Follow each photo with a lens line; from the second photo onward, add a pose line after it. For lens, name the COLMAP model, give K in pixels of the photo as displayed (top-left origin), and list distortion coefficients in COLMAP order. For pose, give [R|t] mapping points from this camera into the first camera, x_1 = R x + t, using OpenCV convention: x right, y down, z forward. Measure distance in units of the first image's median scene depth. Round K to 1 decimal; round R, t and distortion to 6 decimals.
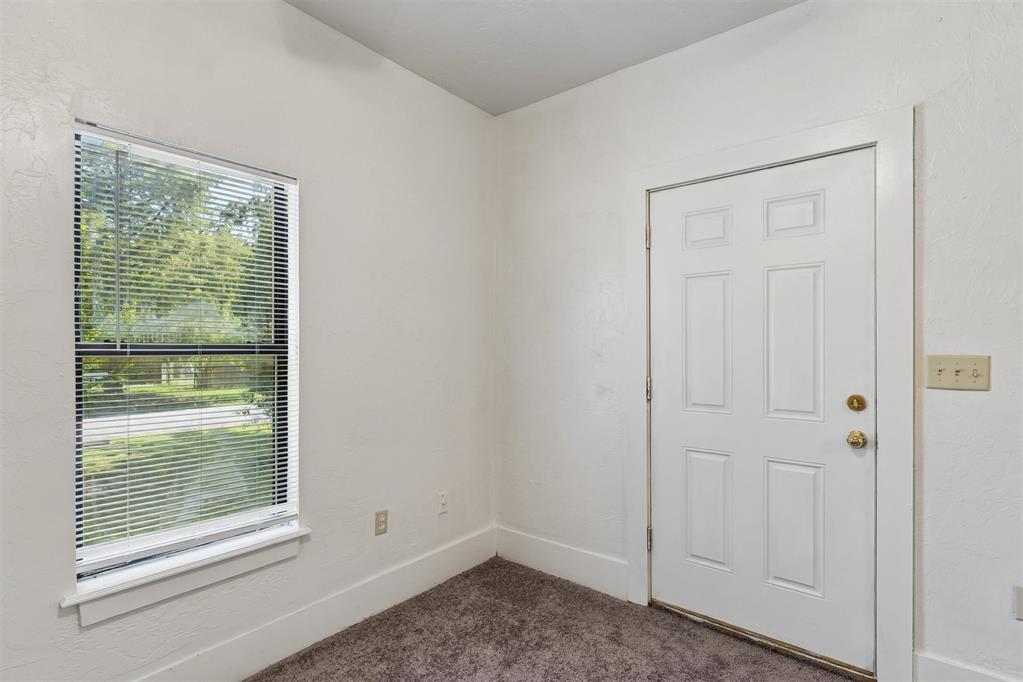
lens RADIAL K [[505.6, 0, 509.4], [0, 505.6, 347.8], [0, 0, 1]] dist [-0.002060, -0.000104]
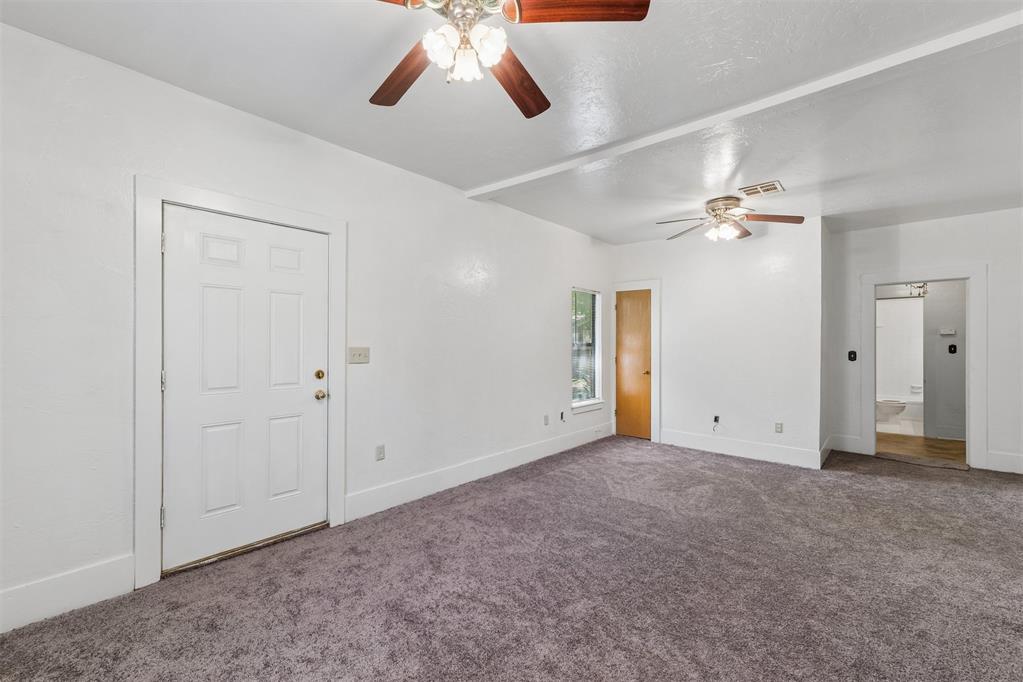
lens RADIAL K [[434.4, 0, 512.6], [0, 434.4, 345.8], [0, 0, 1]] dist [0.002214, 0.000108]
pose [[0.031160, -0.005239, 0.999501, -0.735927], [-0.000920, 0.999986, 0.005270, -0.001260], [-0.999514, -0.001084, 0.031155, 0.238853]]
